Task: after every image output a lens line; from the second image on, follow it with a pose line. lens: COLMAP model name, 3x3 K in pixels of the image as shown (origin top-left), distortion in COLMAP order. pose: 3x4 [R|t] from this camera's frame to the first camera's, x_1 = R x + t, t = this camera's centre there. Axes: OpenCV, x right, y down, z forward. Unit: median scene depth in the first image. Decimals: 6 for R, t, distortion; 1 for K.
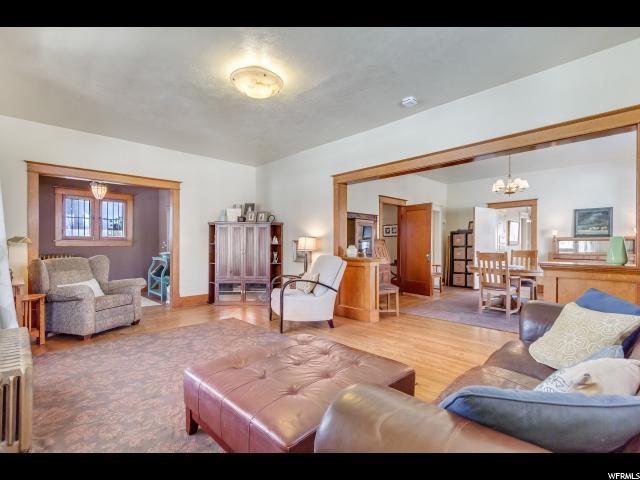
lens RADIAL K [[304.6, 0, 323.1], [0, 304.6, 241.9], [0, 0, 1]] dist [-0.000768, -0.000437]
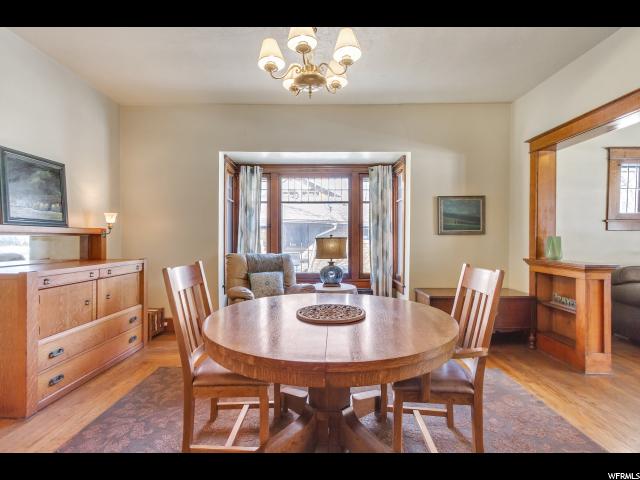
lens RADIAL K [[302.6, 0, 320.0], [0, 302.6, 240.0], [0, 0, 1]] dist [0.015960, -0.000392]
pose [[-0.713932, -0.005644, 0.700192, 0.316123], [-0.005628, 0.999981, 0.002323, -0.000137], [-0.700192, -0.002282, -0.713951, 1.012377]]
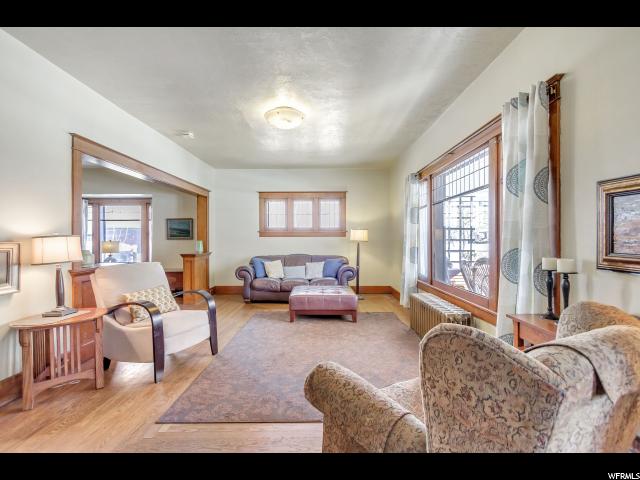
lens RADIAL K [[304.6, 0, 323.1], [0, 304.6, 241.9], [0, 0, 1]] dist [-0.000768, -0.000437]
pose [[-0.721047, -0.004145, 0.692874, -0.547460], [-0.002436, 0.999991, 0.003447, -0.008188], [-0.692882, 0.000797, -0.721051, 0.826294]]
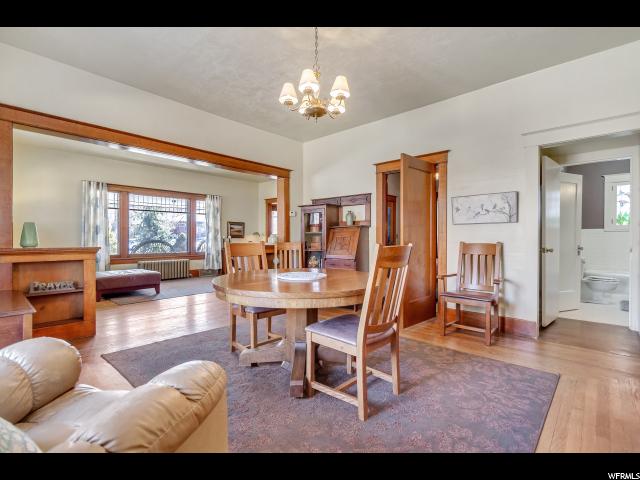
lens RADIAL K [[304.6, 0, 323.1], [0, 304.6, 241.9], [0, 0, 1]] dist [-0.000768, -0.000437]
pose [[0.071138, 0.012856, -0.997384, 0.883935], [0.004359, 0.999903, 0.013200, 0.018525], [0.997457, -0.005287, 0.071075, 0.814780]]
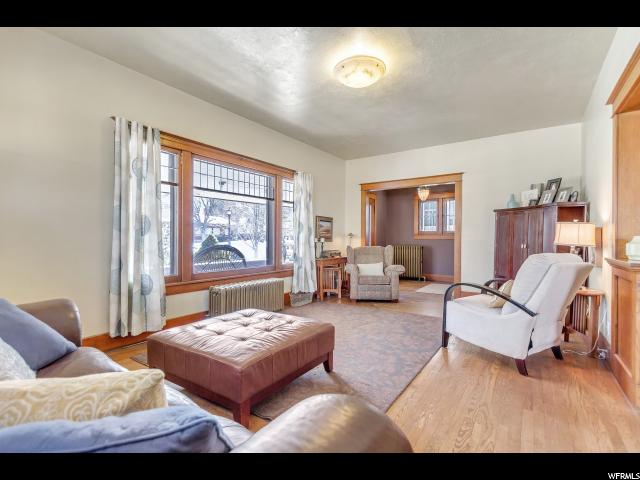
lens RADIAL K [[304.6, 0, 323.1], [0, 304.6, 241.9], [0, 0, 1]] dist [-0.000768, -0.000437]
pose [[0.187504, 0.010395, -0.982209, 0.342912], [0.004597, 0.999924, 0.011460, 0.008965], [0.982253, -0.006664, 0.187442, 0.323793]]
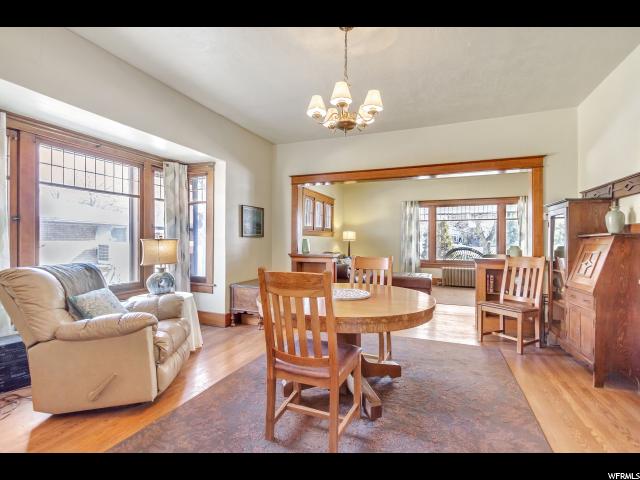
lens RADIAL K [[304.6, 0, 323.1], [0, 304.6, 241.9], [0, 0, 1]] dist [-0.000768, -0.000437]
pose [[-0.911056, -0.000572, -0.412282, 0.676732], [-0.000191, 1.000000, -0.000965, 0.001114], [0.412283, -0.000801, -0.911056, 1.145161]]
